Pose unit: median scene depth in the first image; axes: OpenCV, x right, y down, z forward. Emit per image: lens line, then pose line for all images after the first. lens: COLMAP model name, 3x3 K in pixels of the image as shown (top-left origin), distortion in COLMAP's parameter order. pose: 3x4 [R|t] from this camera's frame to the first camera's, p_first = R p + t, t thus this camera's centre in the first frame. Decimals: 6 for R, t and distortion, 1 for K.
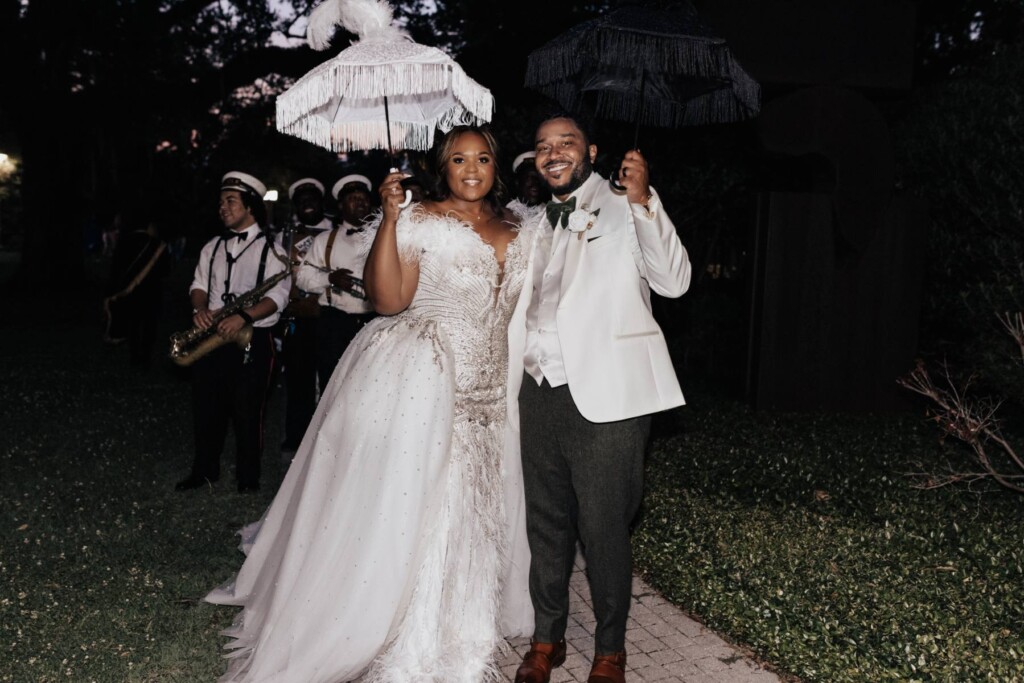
lens RADIAL K [[1212.2, 0, 561.5], [0, 1212.2, 341.6], [0, 0, 1]] dist [0.001036, 0.032681]
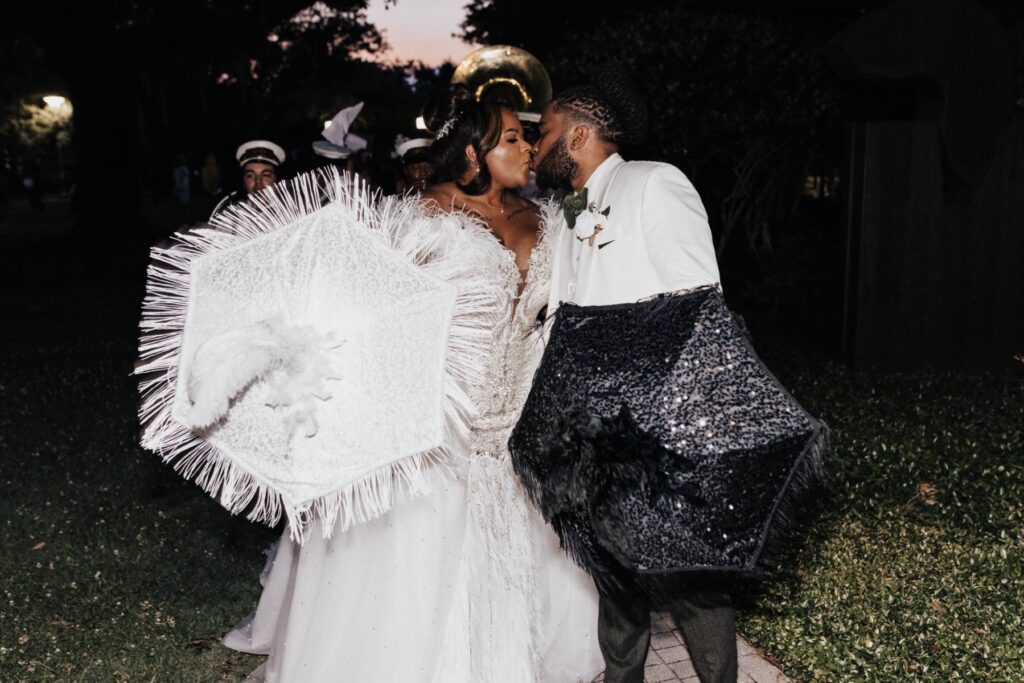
lens RADIAL K [[1212.2, 0, 561.5], [0, 1212.2, 341.6], [0, 0, 1]] dist [0.001036, 0.032681]
pose [[0.994704, -0.029365, -0.098494, 0.049225], [0.038583, 0.994915, 0.093036, -0.075641], [0.095262, -0.096344, 0.990779, 0.143960]]
